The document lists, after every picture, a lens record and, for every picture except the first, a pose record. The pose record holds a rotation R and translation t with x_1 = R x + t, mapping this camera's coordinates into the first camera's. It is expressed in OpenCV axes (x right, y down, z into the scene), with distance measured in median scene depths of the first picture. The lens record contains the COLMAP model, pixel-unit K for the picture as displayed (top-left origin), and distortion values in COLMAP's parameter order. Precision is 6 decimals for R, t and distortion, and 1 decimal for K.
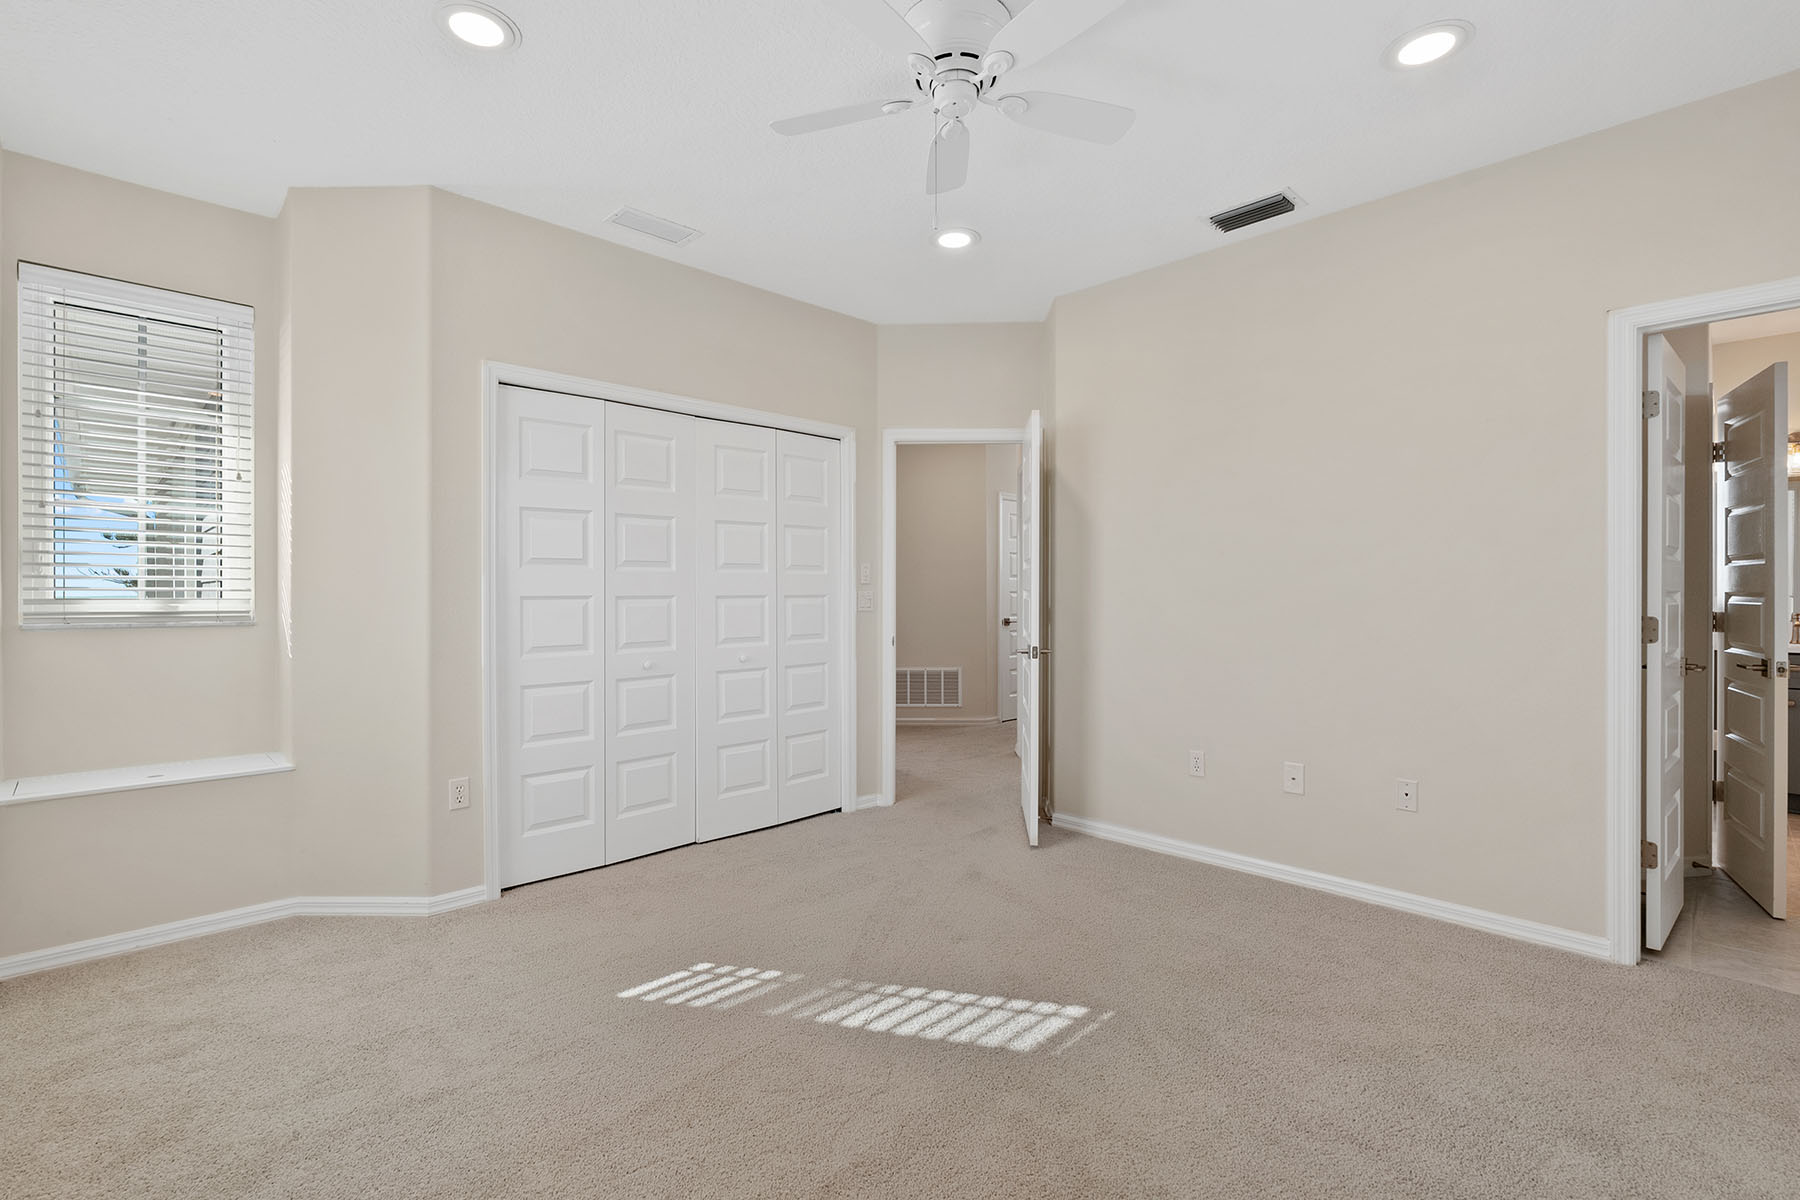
lens RADIAL K [[828.0, 0, 889.3], [0, 828.0, 597.0], [0, 0, 1]] dist [-0.010388, 0.002537]
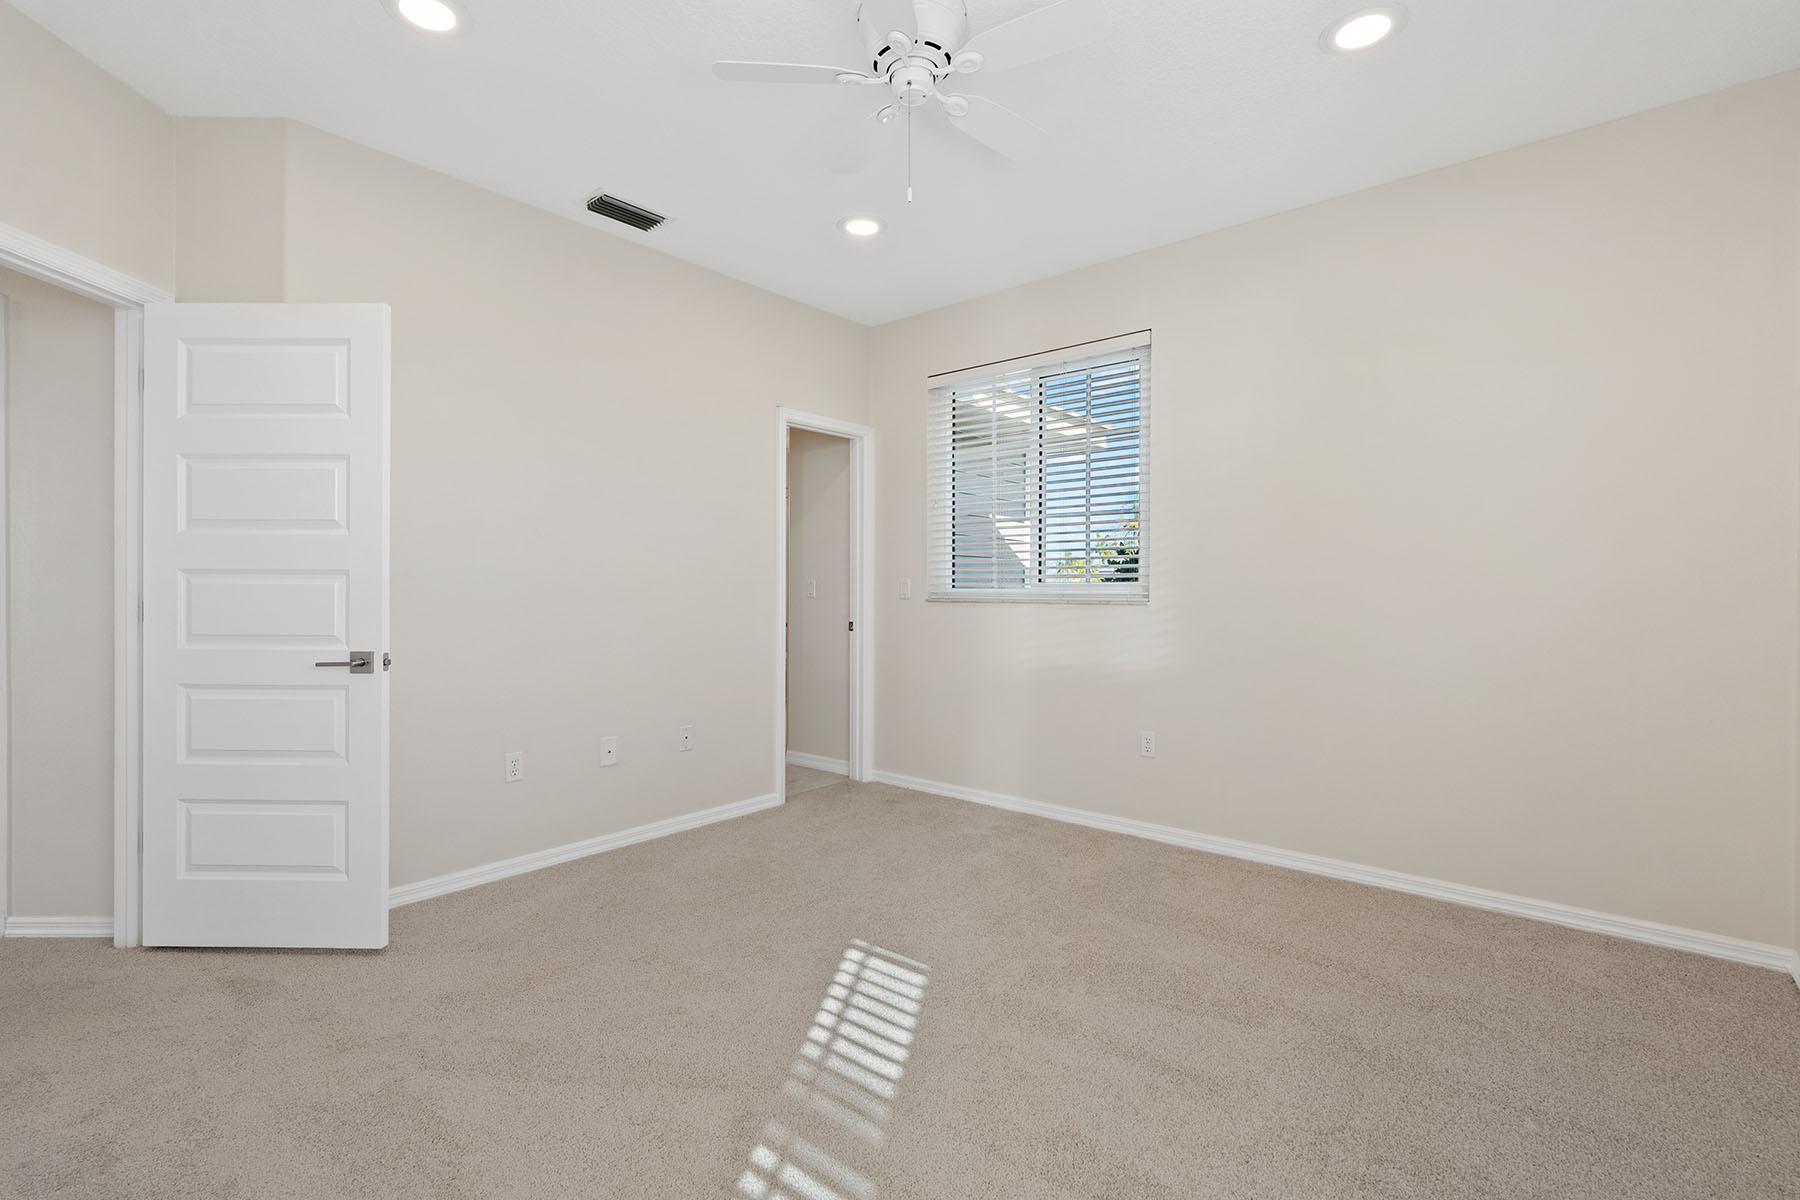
lens RADIAL K [[828.0, 0, 887.9], [0, 828.0, 592.2], [0, 0, 1]] dist [-0.010388, 0.002537]
pose [[-0.093338, -0.000047, 0.995634, -0.816694], [0.008993, 0.999959, 0.000890, 0.022519], [-0.995594, 0.009037, -0.093334, 0.996611]]
